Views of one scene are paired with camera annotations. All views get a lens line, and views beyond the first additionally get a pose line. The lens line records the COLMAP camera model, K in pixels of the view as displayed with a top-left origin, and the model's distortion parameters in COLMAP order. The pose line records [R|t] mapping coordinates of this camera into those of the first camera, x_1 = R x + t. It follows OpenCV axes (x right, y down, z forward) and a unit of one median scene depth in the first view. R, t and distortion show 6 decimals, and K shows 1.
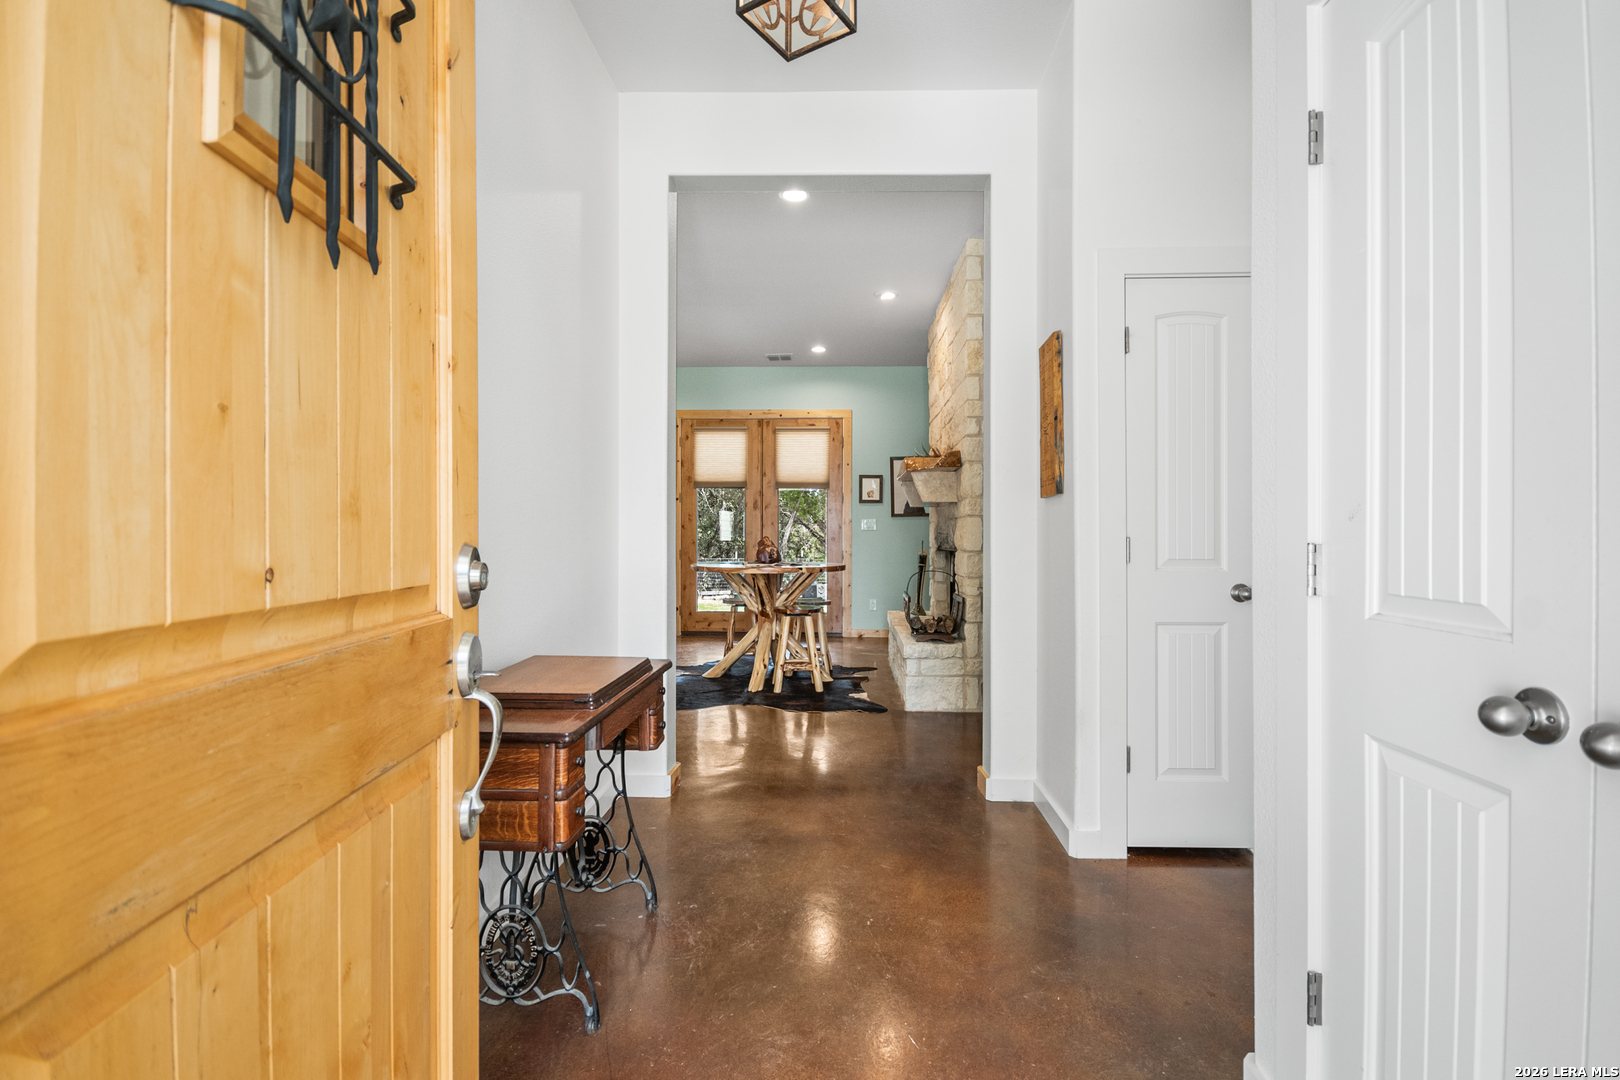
lens RADIAL K [[726.6, 0, 812.0], [0, 726.6, 538.6], [0, 0, 1]] dist [0.013995, -0.011347]
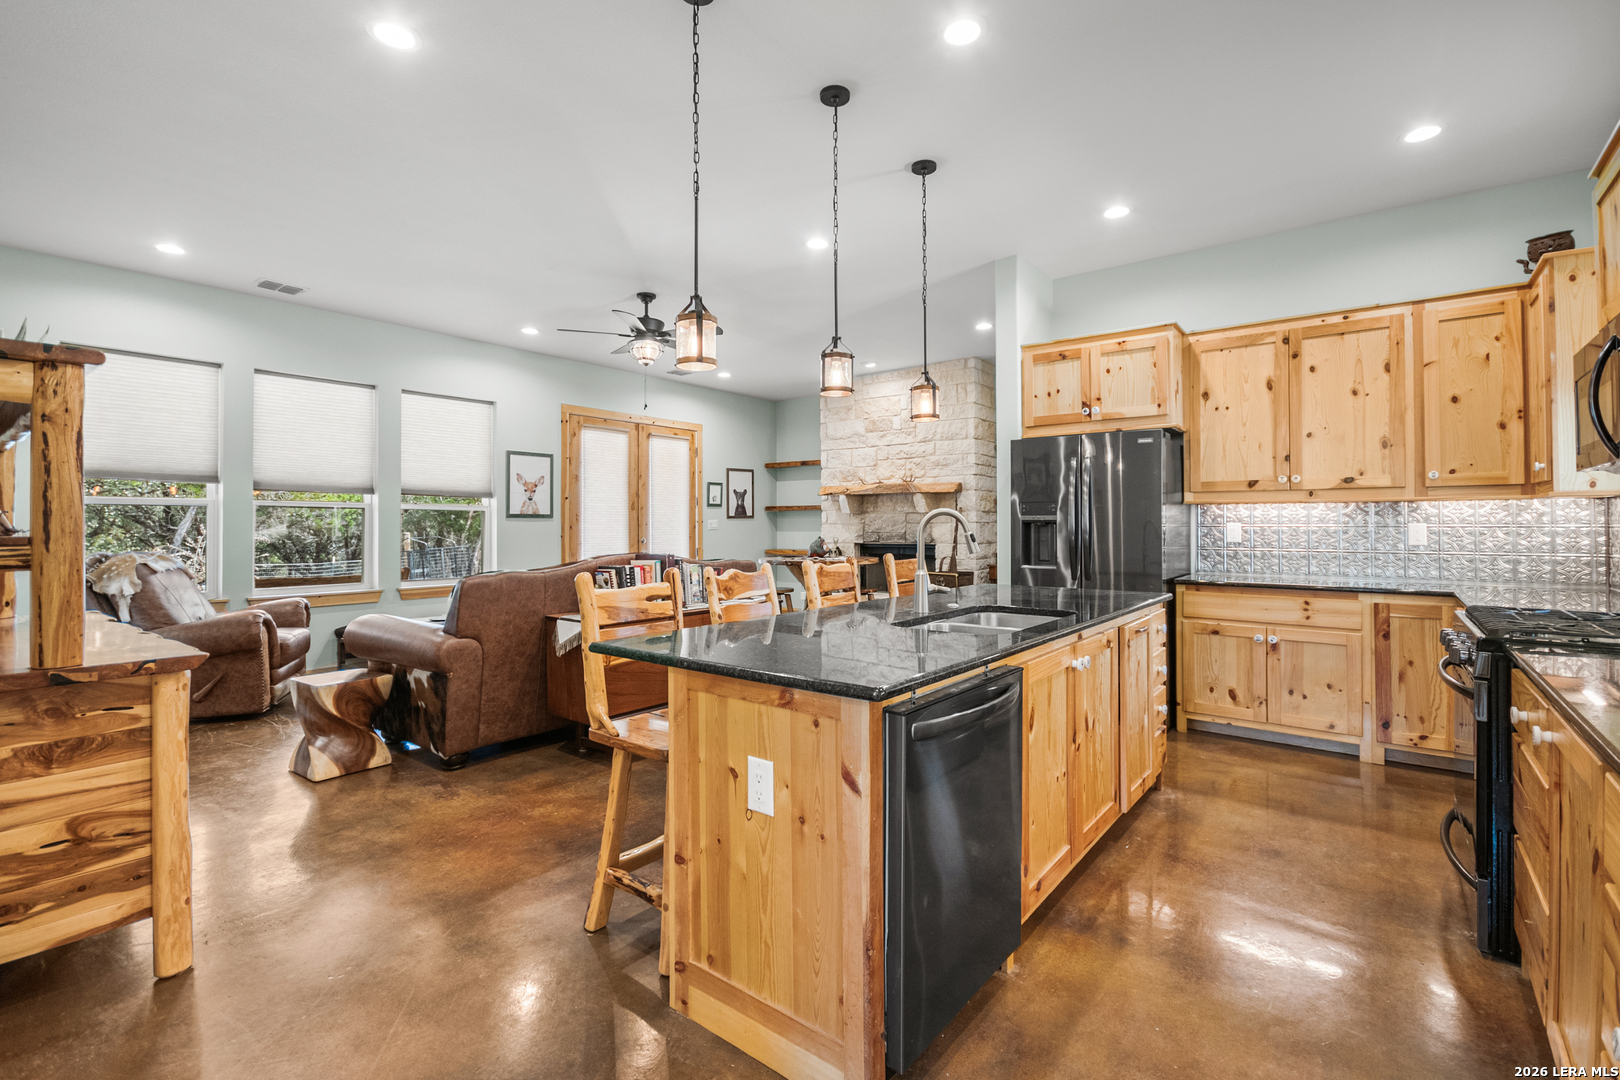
lens RADIAL K [[726.6, 0, 814.0], [0, 726.6, 515.7], [0, 0, 1]] dist [0.013995, -0.011347]
pose [[0.584492, 0.007911, 0.811361, -0.763772], [0.001943, 0.999936, -0.011149, -0.020989], [-0.811397, 0.008093, 0.584440, 0.193101]]
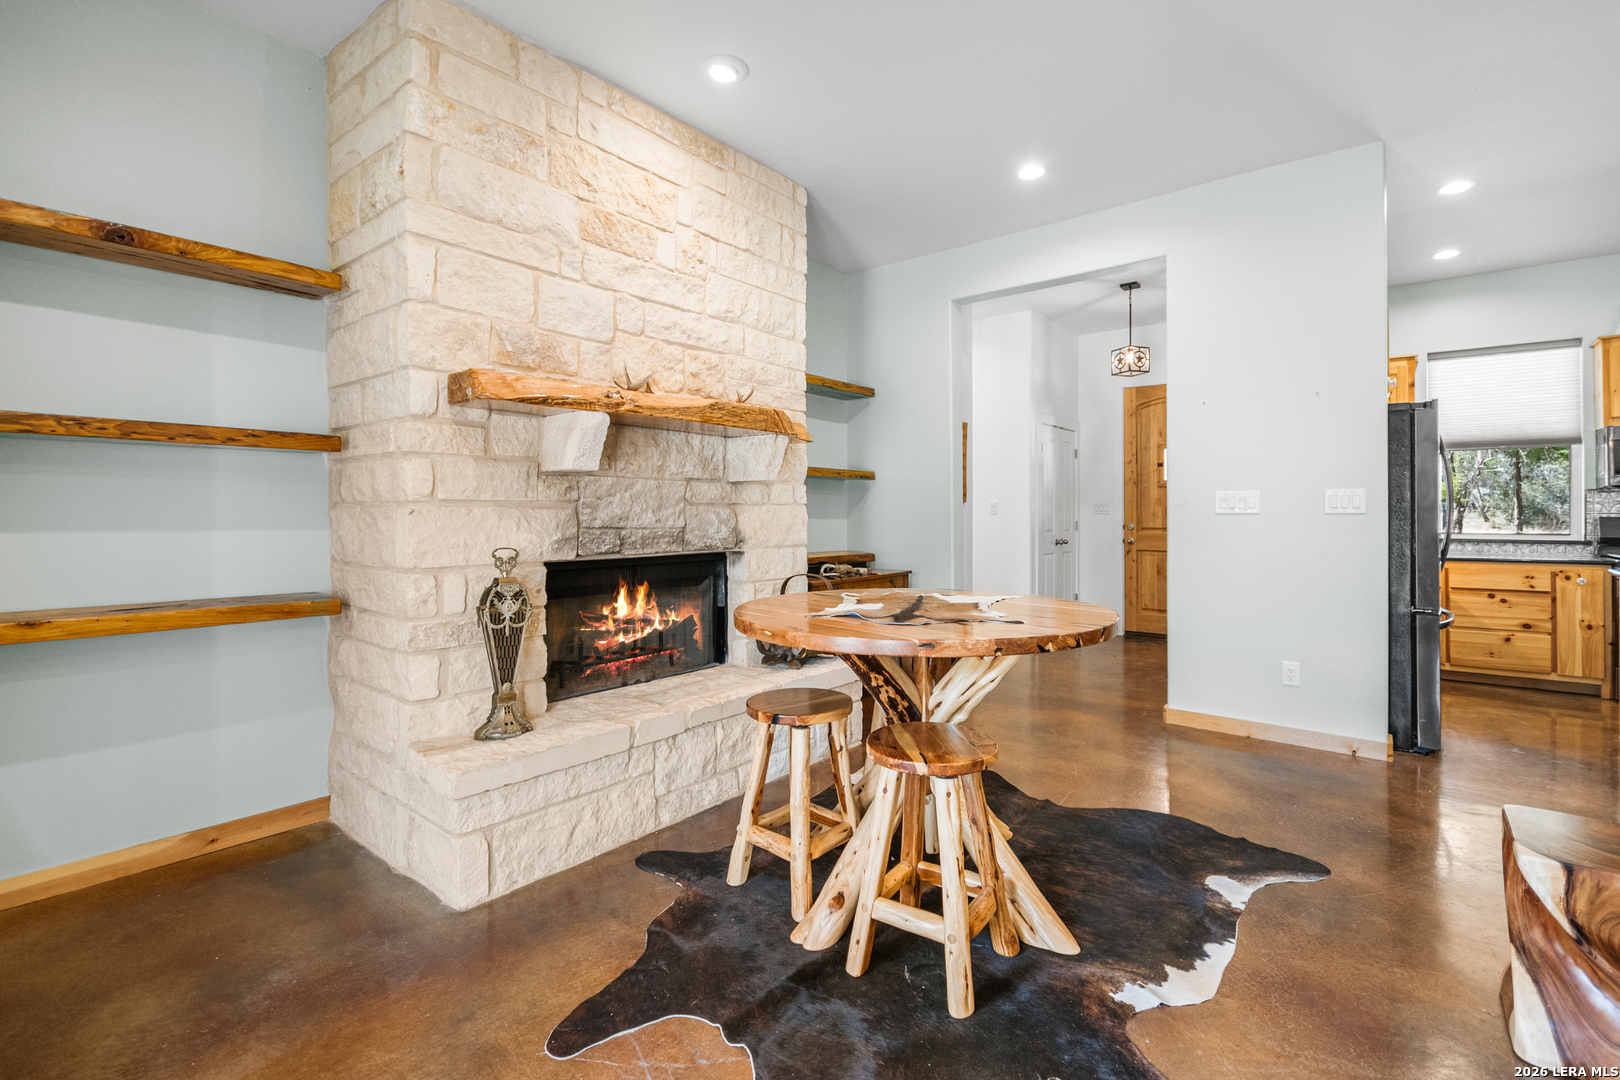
lens RADIAL K [[726.6, 0, 815.8], [0, 726.6, 514.2], [0, 0, 1]] dist [0.013995, -0.011347]
pose [[-0.794525, -0.005525, 0.607206, -0.182477], [-0.004838, 0.999984, 0.002769, -0.016998], [-0.607212, -0.000738, -0.794539, 0.963510]]
